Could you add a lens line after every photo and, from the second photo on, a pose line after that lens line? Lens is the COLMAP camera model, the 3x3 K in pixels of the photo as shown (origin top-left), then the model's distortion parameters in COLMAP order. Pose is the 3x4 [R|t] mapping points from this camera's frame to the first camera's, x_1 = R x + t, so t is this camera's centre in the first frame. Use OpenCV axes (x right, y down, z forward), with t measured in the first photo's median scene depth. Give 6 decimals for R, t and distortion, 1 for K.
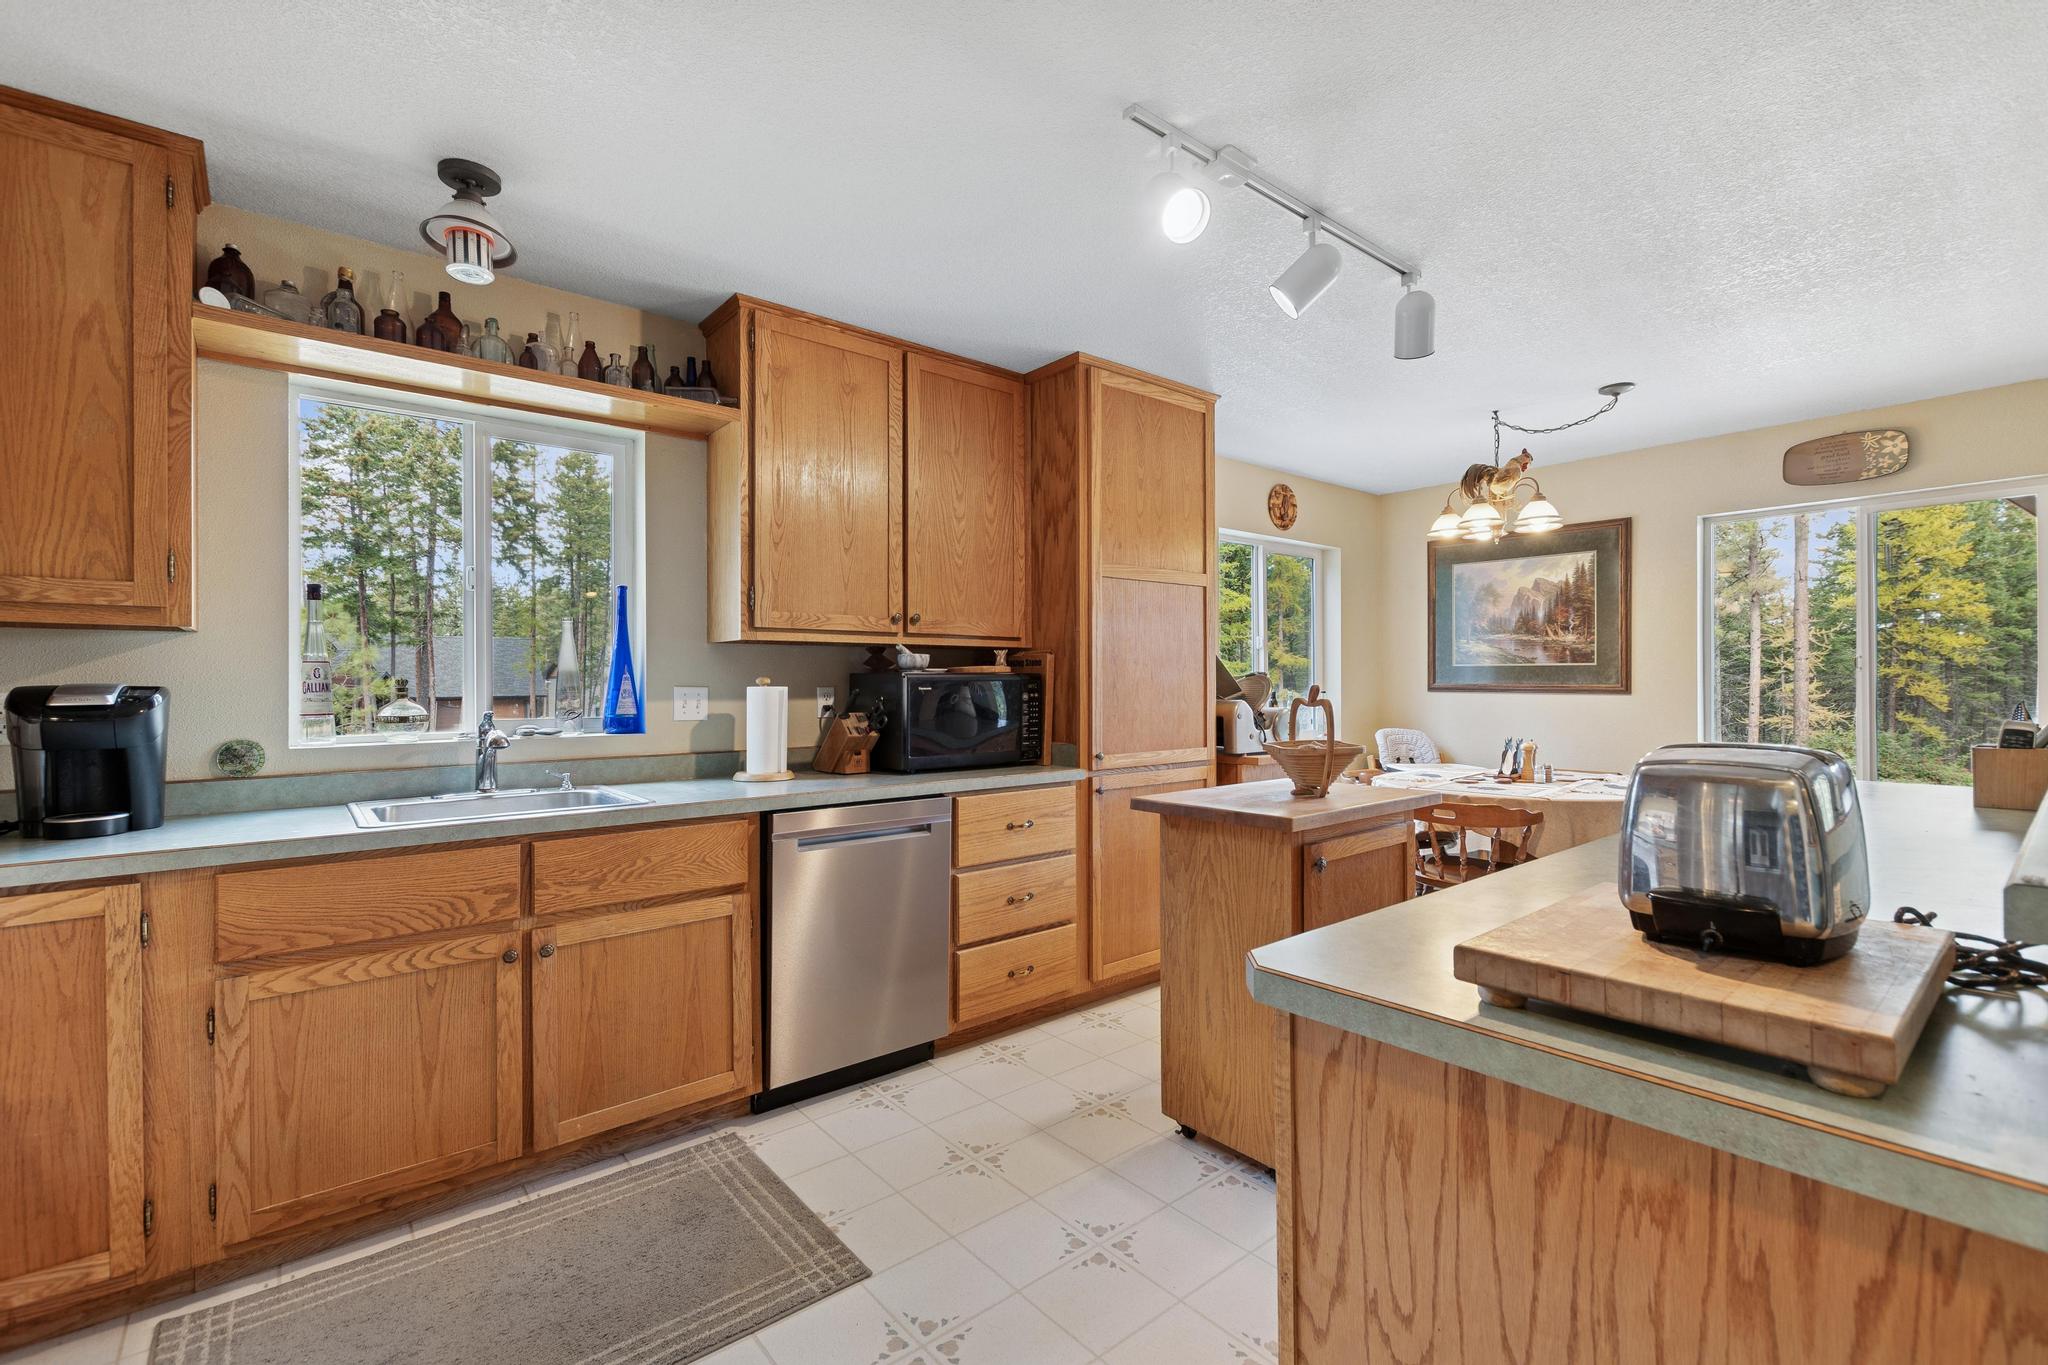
lens RADIAL K [[896.2, 0, 1029.0], [0, 896.2, 685.3], [0, 0, 1]] dist [0.001409, -0.000149]
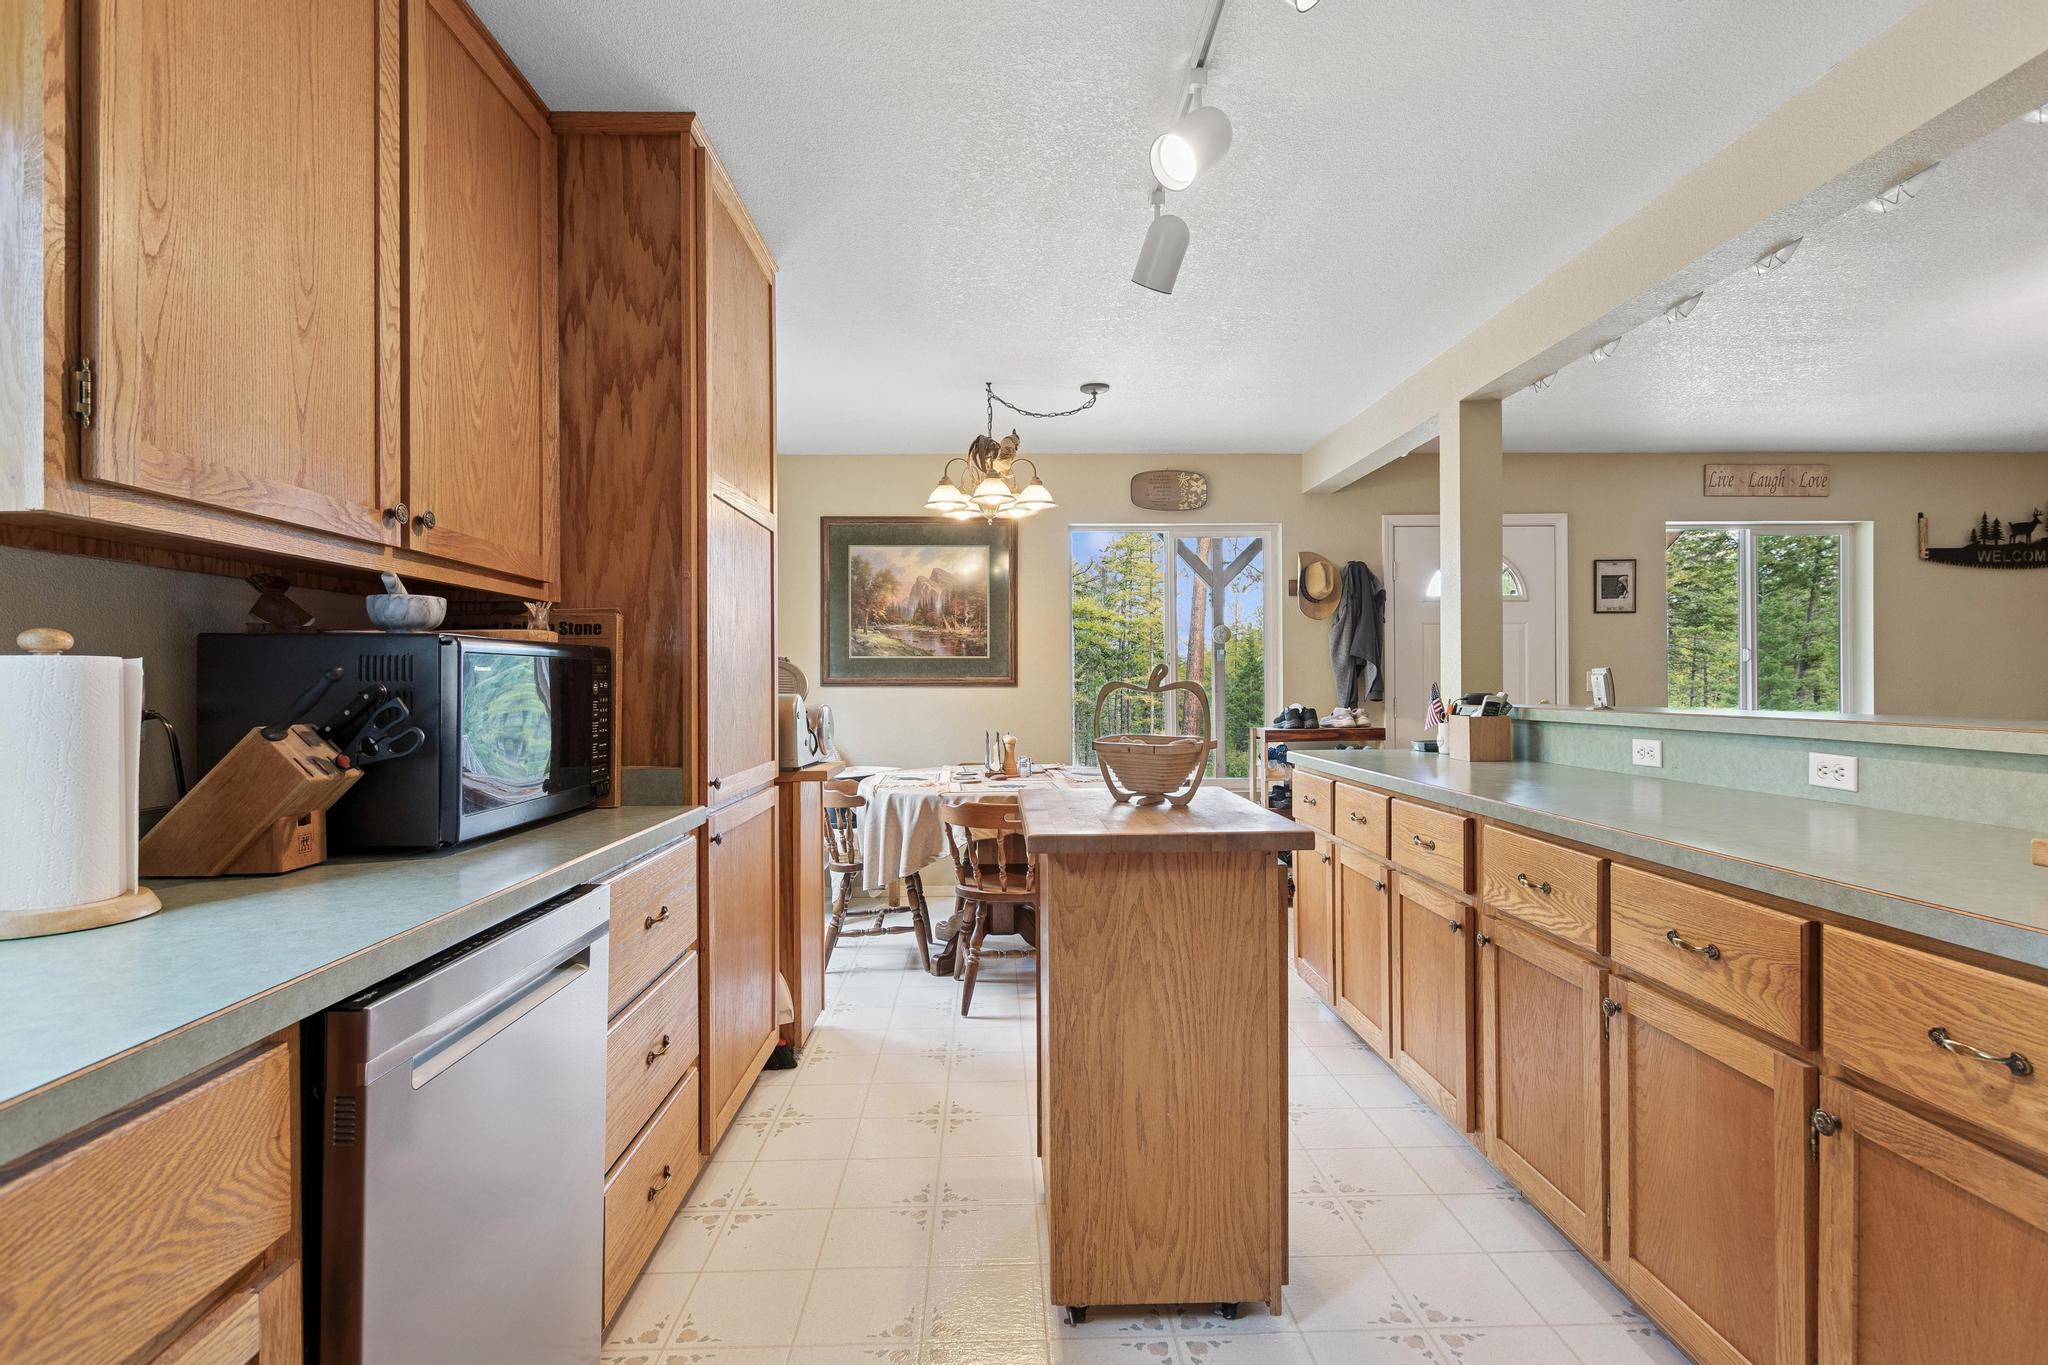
lens RADIAL K [[981.9, 0, 1028.6], [0, 981.9, 681.5], [0, 0, 1]] dist [-0.005565, -0.000893]
pose [[0.616668, -0.000140, 0.787224, -0.308120], [0.006514, 0.999967, -0.004925, 0.013398], [-0.787197, 0.008165, 0.616648, 0.399423]]
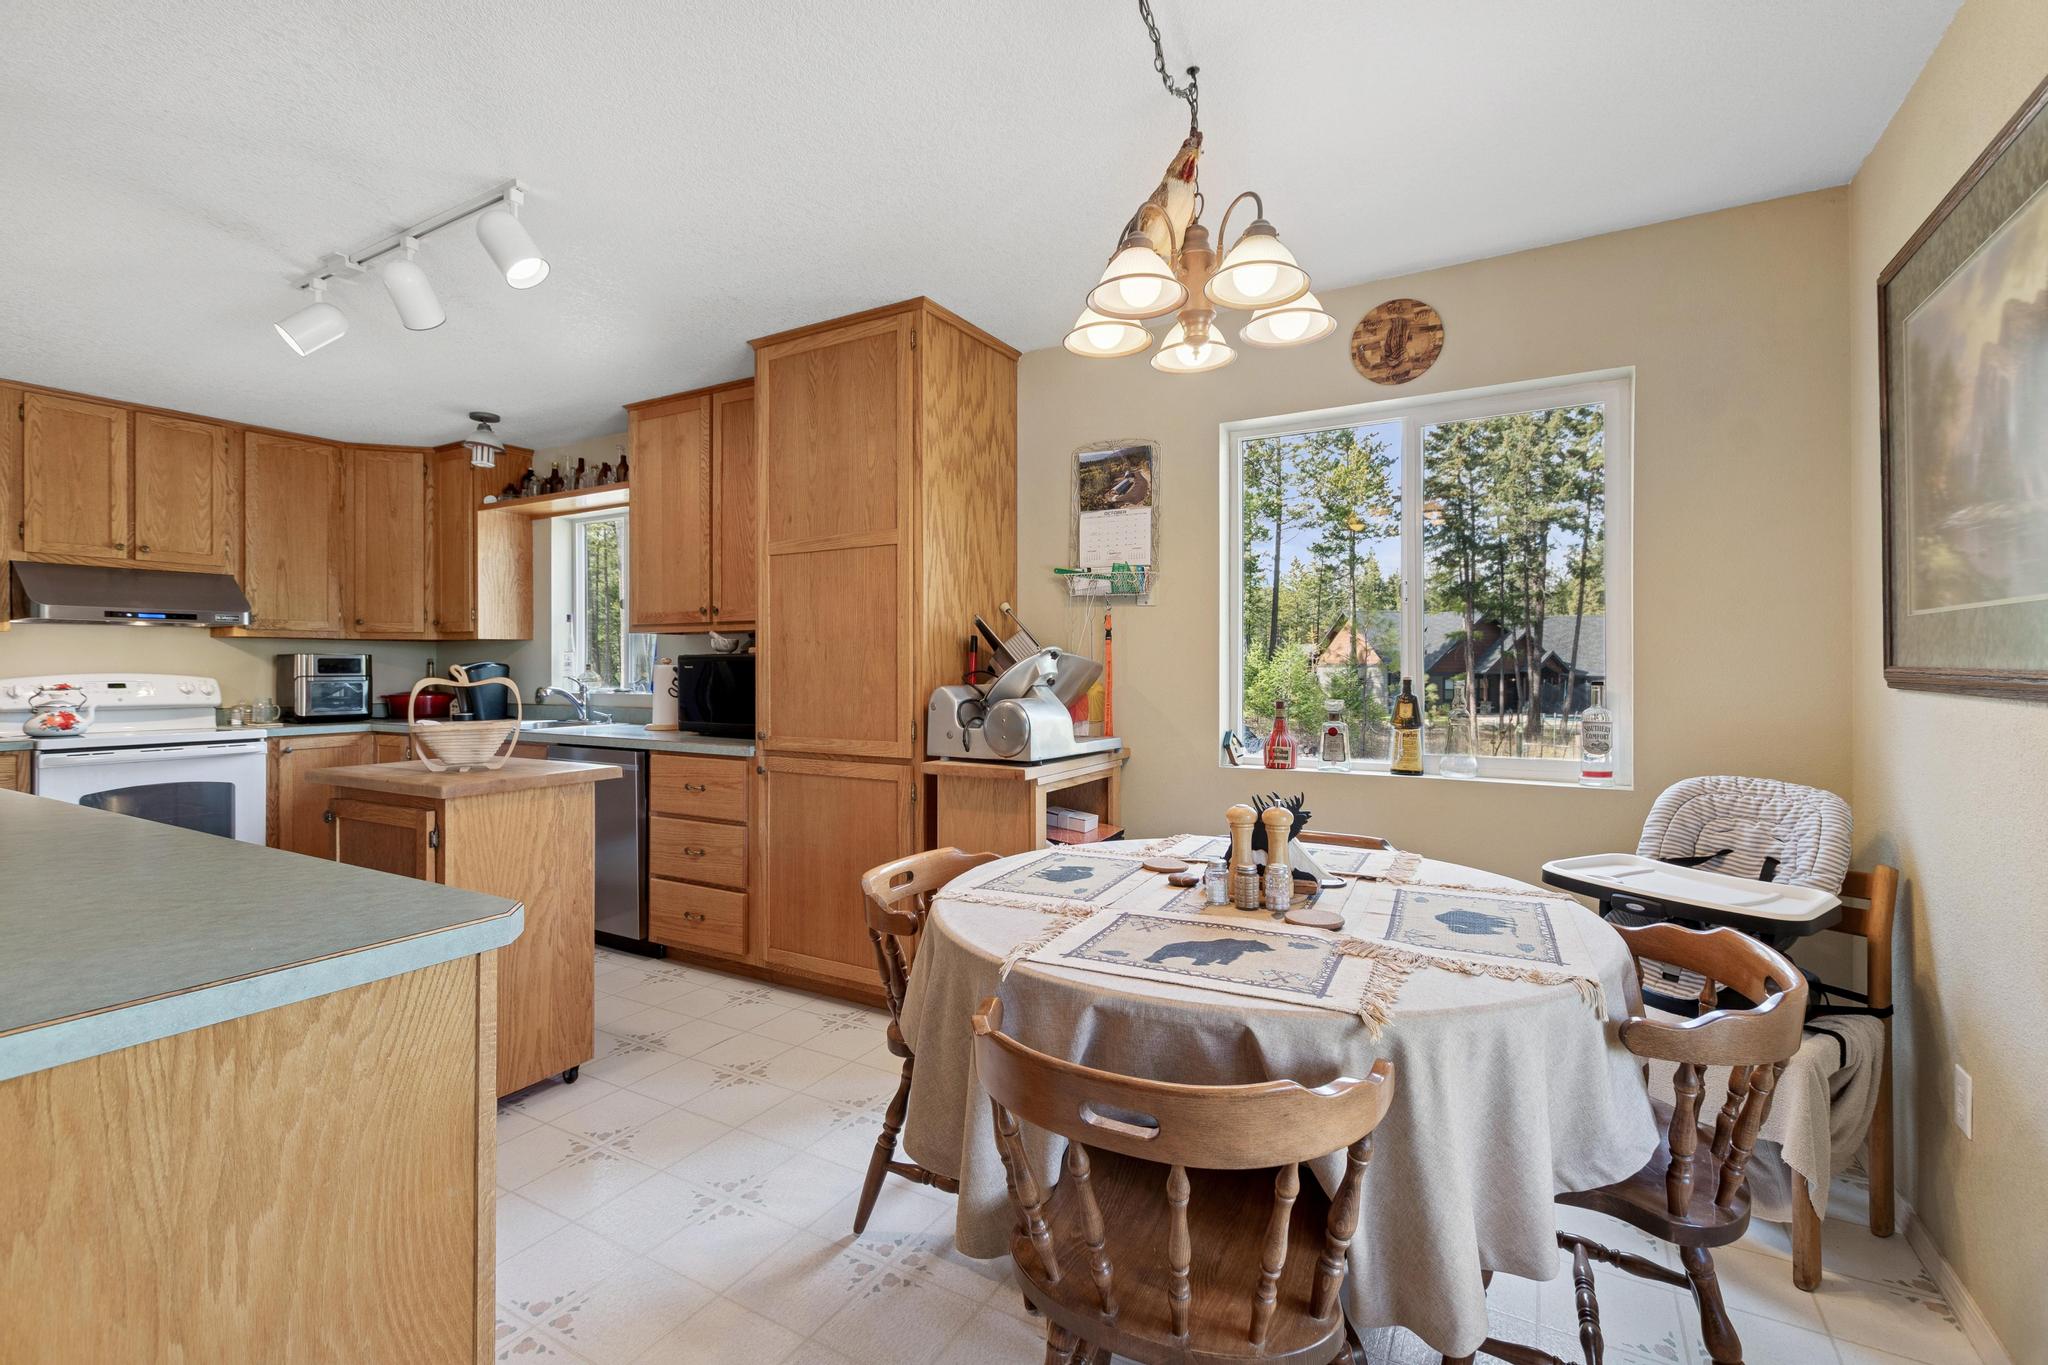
lens RADIAL K [[896.2, 0, 1043.6], [0, 896.2, 655.7], [0, 0, 1]] dist [0.001409, -0.000149]
pose [[0.349890, -0.001500, -0.936789, 1.086256], [-0.000955, 0.999998, -0.001958, -0.008210], [0.936790, 0.001580, 0.349888, 0.911329]]
